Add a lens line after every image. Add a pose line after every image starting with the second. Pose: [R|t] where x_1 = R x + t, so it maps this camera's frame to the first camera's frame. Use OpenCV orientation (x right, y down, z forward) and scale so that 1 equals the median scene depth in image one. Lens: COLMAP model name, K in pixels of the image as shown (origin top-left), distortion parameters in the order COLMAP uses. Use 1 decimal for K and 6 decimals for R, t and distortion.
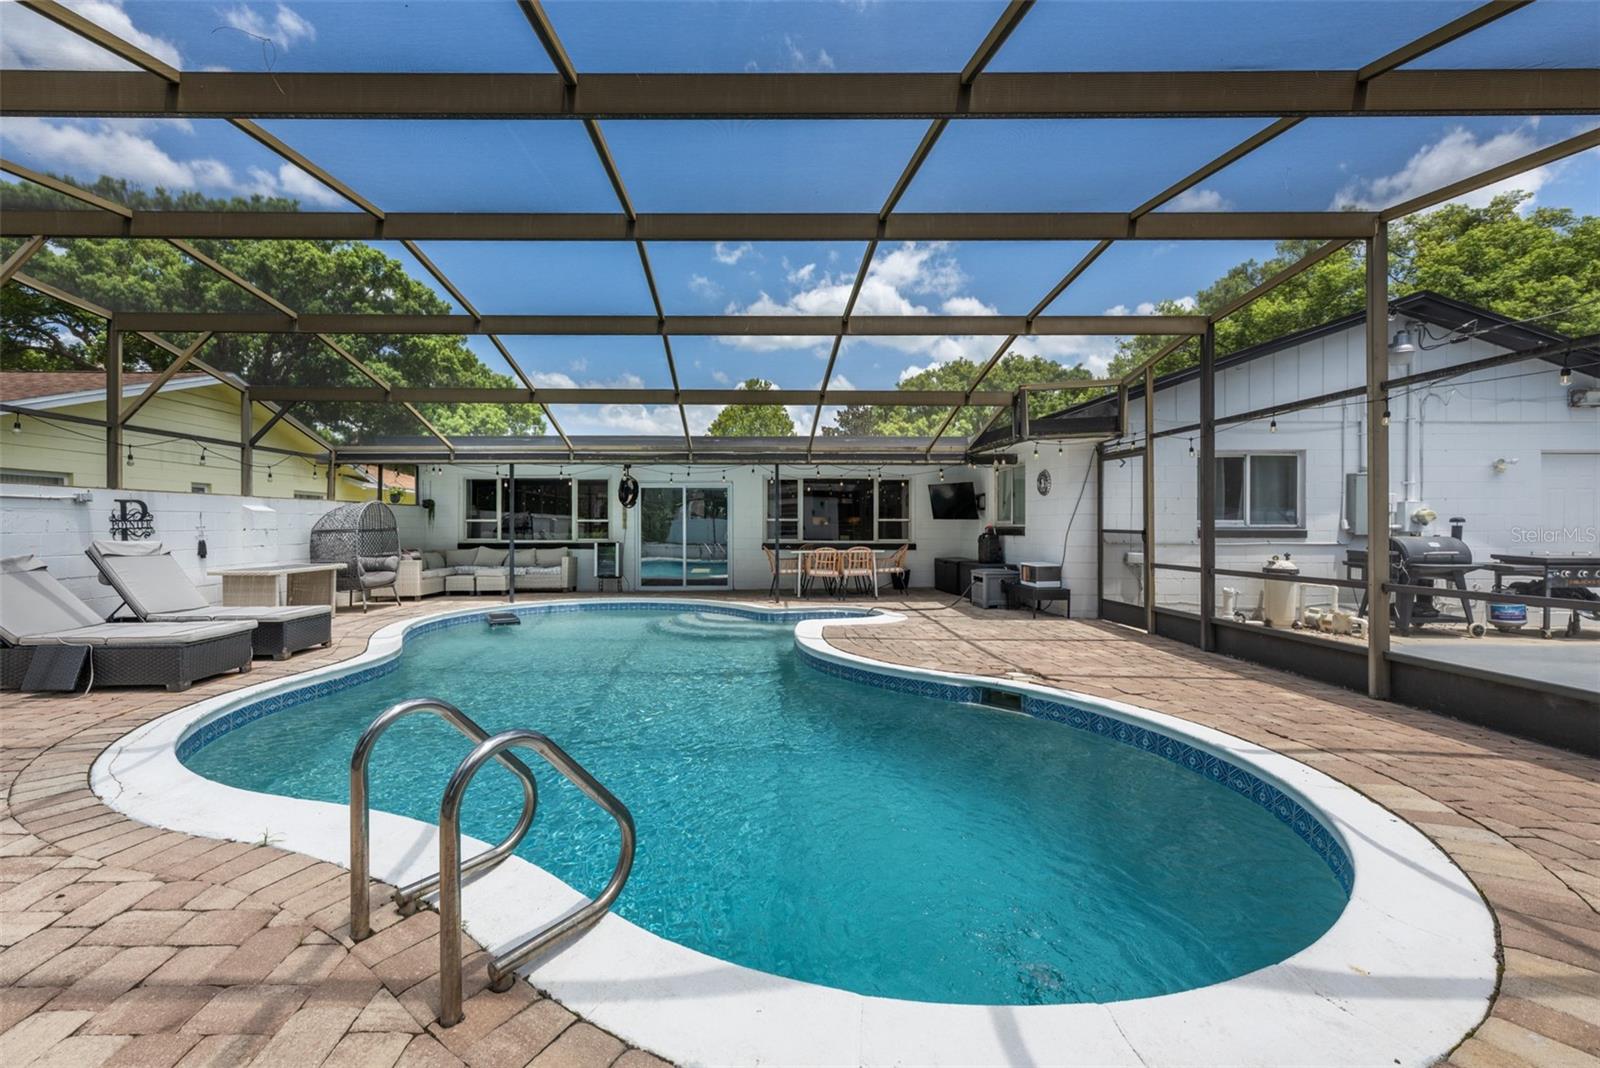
lens RADIAL K [[655.3, 0, 761.6], [0, 655.3, 492.8], [0, 0, 1]] dist [0.009715, 0.000207]
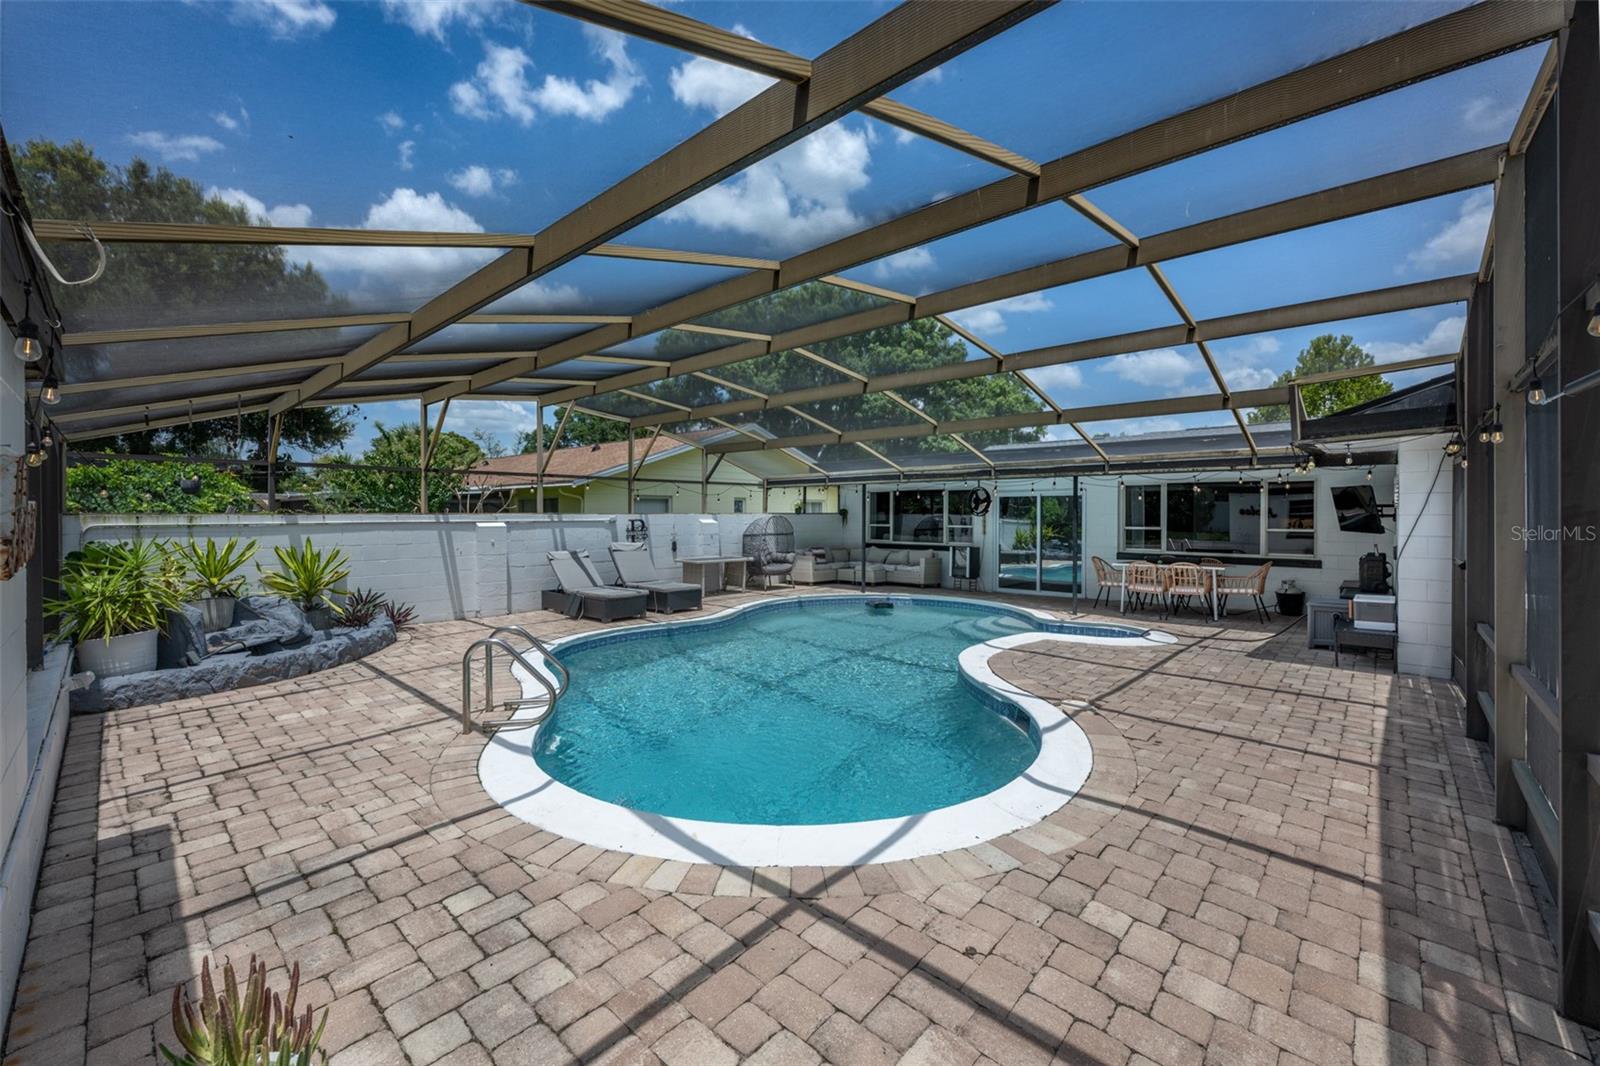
lens RADIAL K [[642.4, 0, 795.3], [0, 642.4, 513.9], [0, 0, 1]] dist [-0.000571, 0.000102]
pose [[0.736815, -0.000832, -0.676094, 0.409701], [0.031489, 0.998956, 0.033087, -0.035625], [0.675360, -0.045669, 0.736072, -0.009611]]
